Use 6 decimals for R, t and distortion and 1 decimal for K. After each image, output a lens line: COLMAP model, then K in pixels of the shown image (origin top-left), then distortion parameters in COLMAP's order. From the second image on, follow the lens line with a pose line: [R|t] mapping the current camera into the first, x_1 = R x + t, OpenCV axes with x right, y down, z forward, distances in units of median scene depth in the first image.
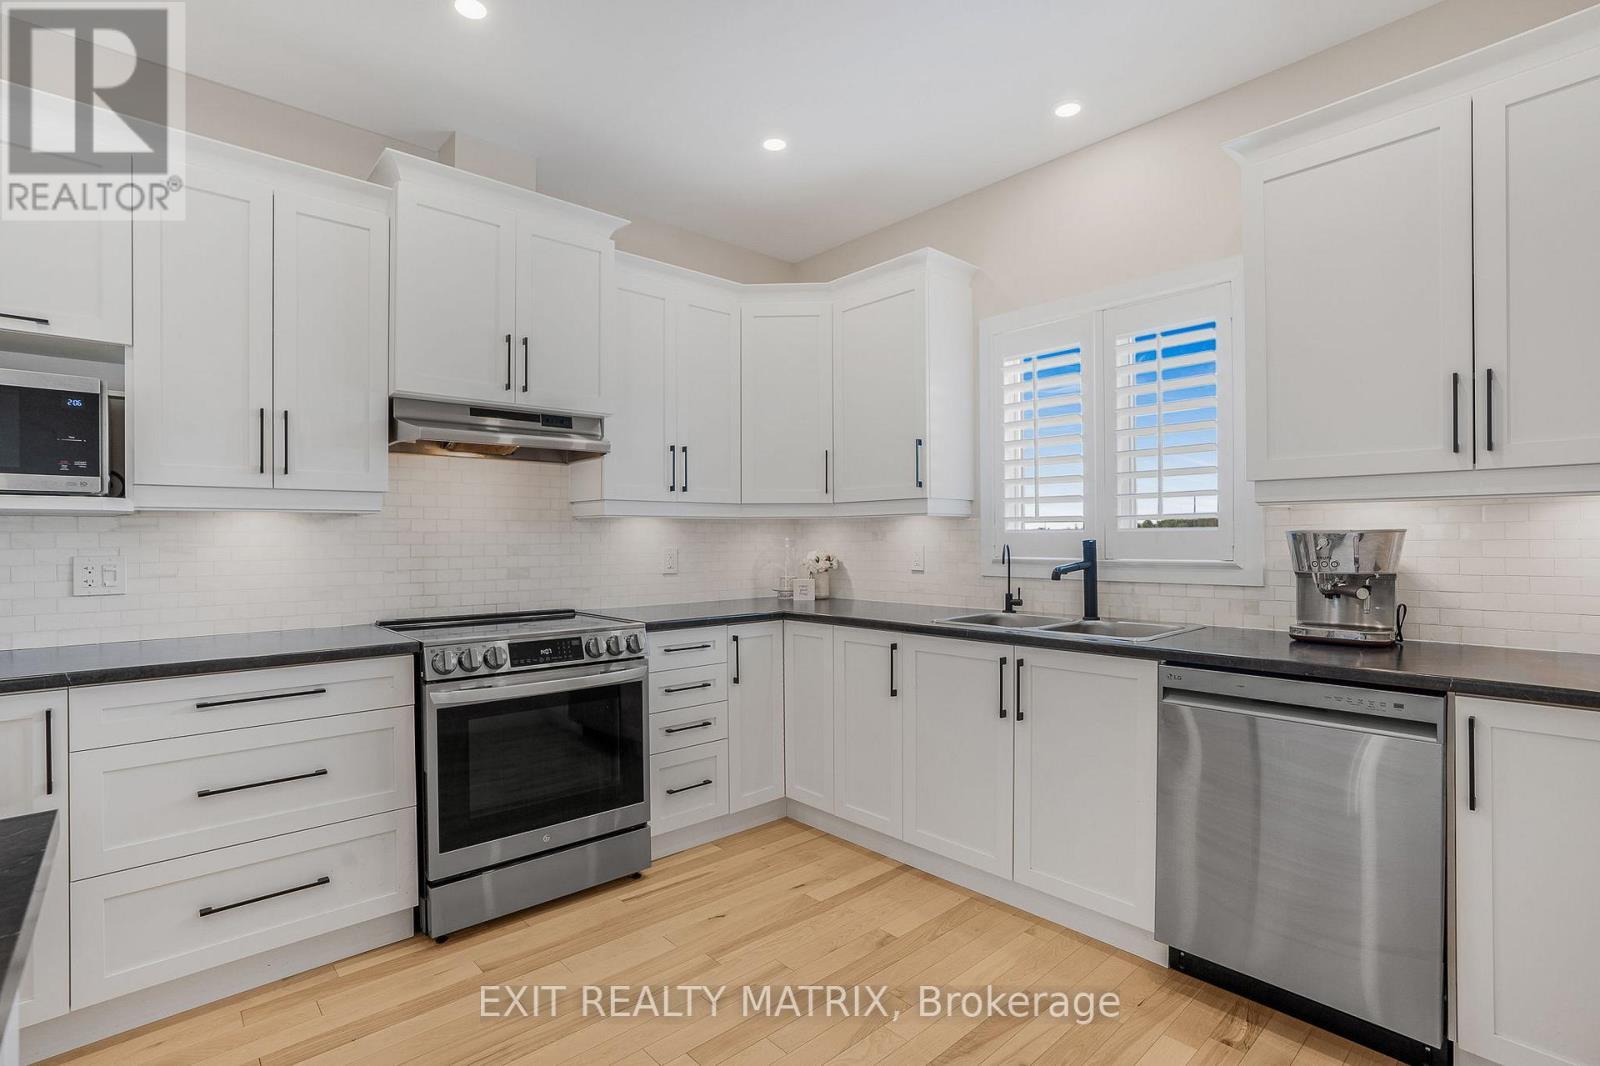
lens RADIAL K [[752.7, 0, 792.6], [0, 752.7, 536.3], [0, 0, 1]] dist [-0.037810, 0.008195]
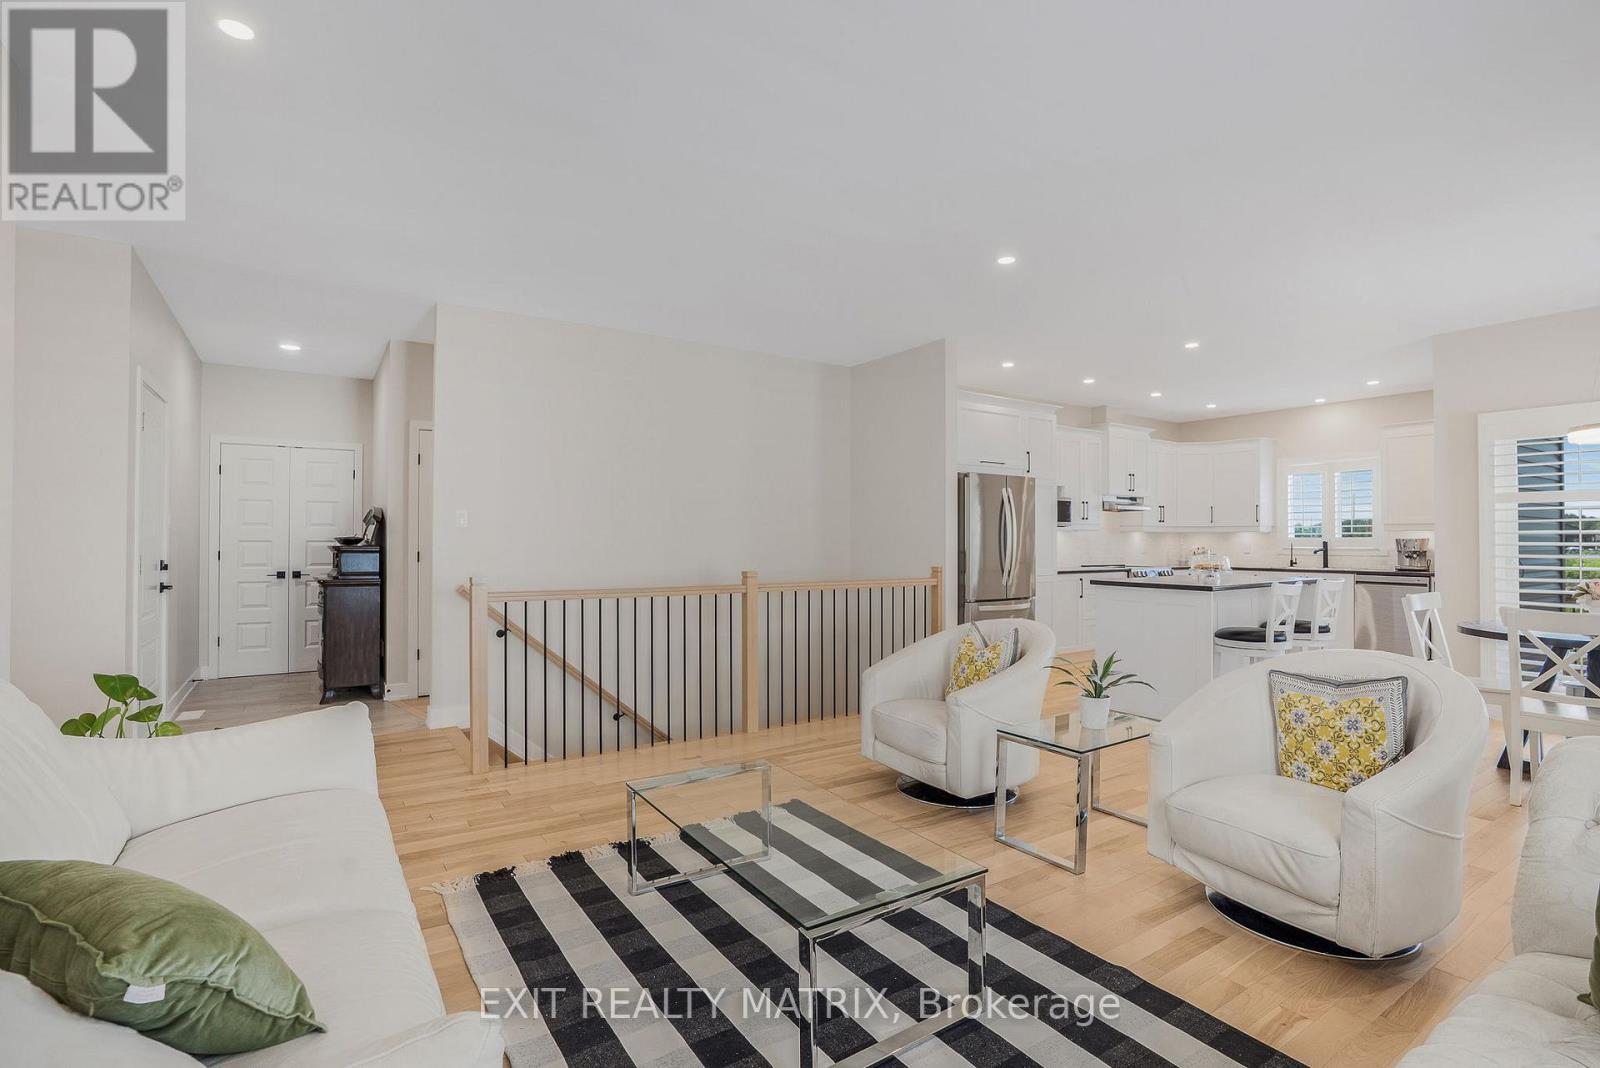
lens RADIAL K [[752.7, 0, 797.4], [0, 752.7, 530.2], [0, 0, 1]] dist [-0.037810, 0.008195]
pose [[0.988760, 0.006934, -0.149348, -1.370638], [-0.008757, 0.999895, -0.011554, 0.016002], [0.149252, 0.012732, 0.988717, -2.456774]]
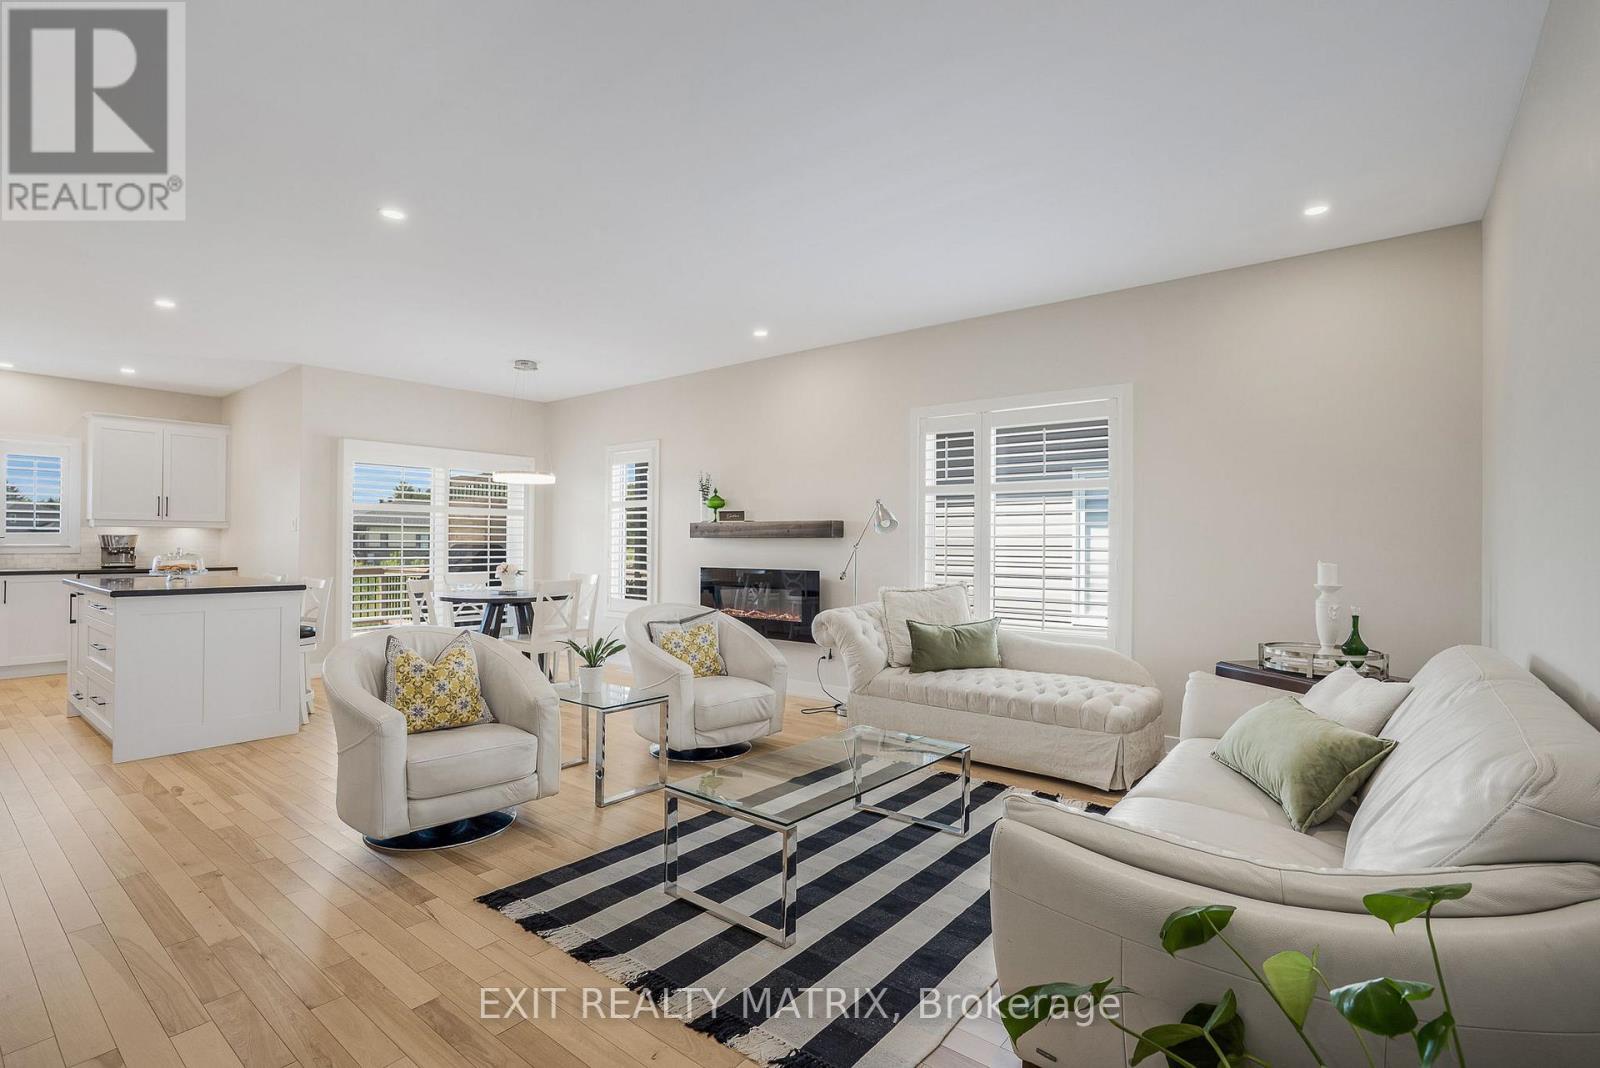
lens RADIAL K [[752.7, 0, 811.3], [0, 752.7, 550.4], [0, 0, 1]] dist [-0.037810, 0.008195]
pose [[-0.169331, -0.002245, 0.985557, -2.647209], [-0.006407, 0.999979, 0.001177, 0.032895], [-0.985538, -0.006115, -0.169342, -1.327530]]
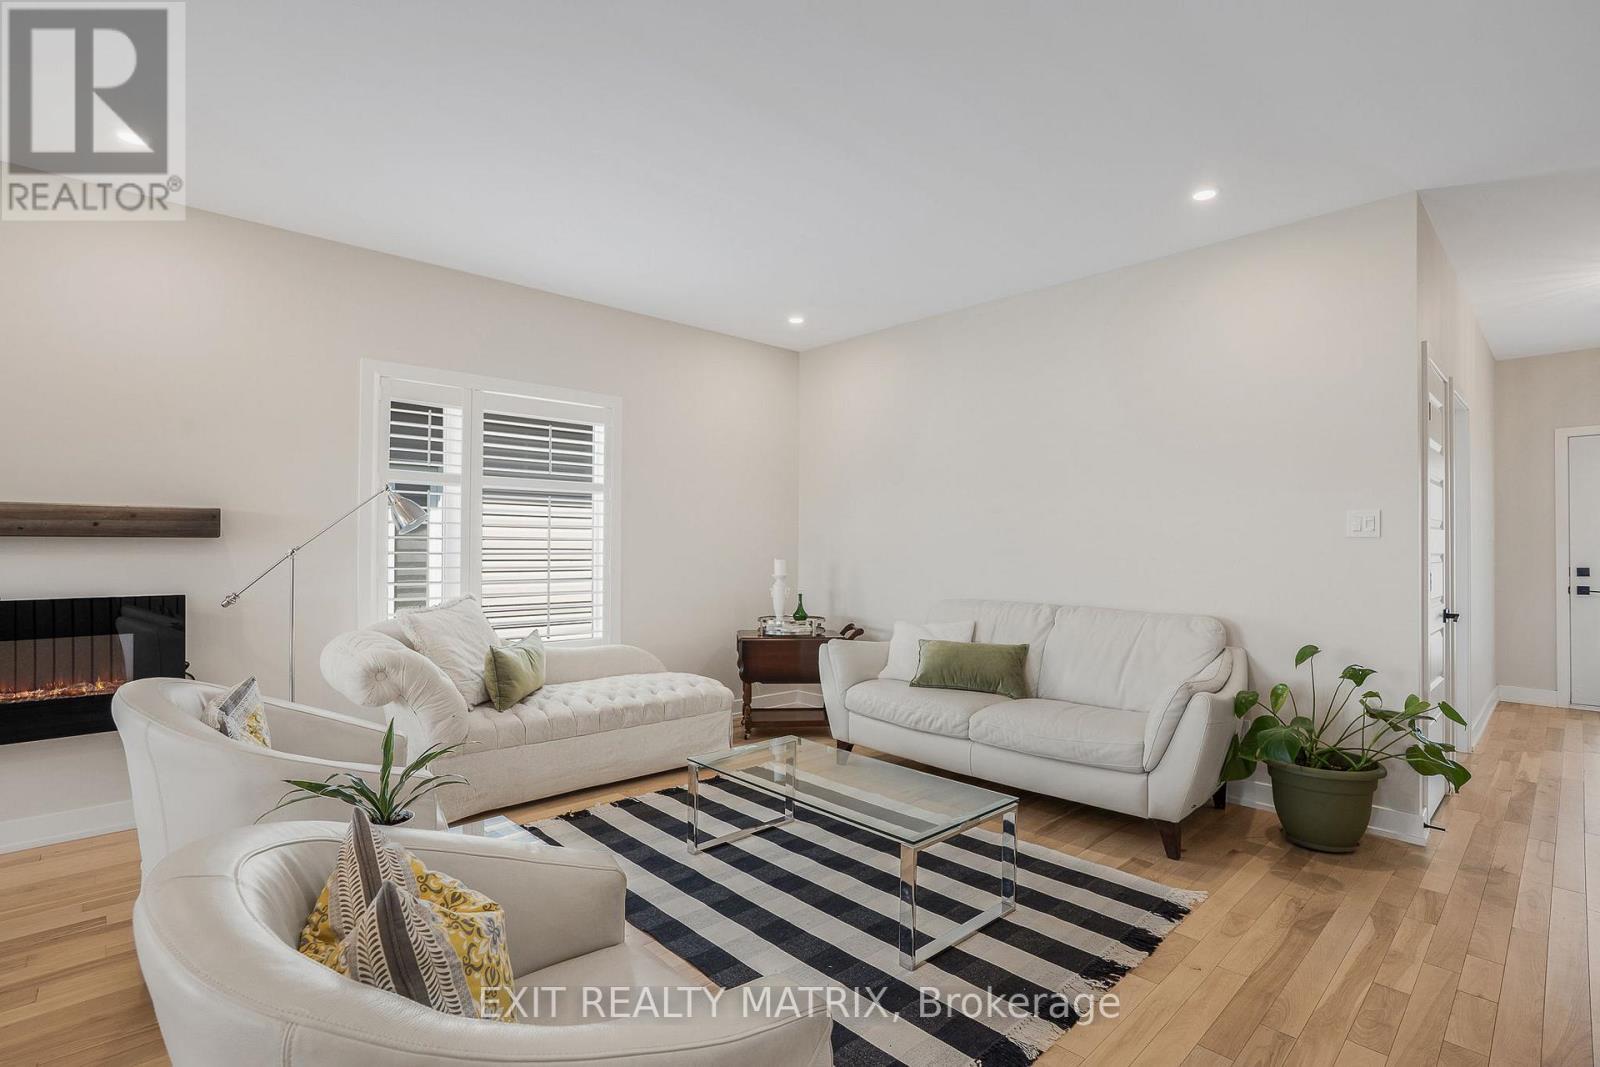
lens RADIAL K [[752.7, 0, 791.3], [0, 752.7, 549.0], [0, 0, 1]] dist [-0.037810, 0.008195]
pose [[-0.999512, 0.002226, -0.031155, -1.420514], [0.002213, 0.999997, 0.000460, 0.020458], [0.031156, 0.000390, -0.999514, -0.445983]]
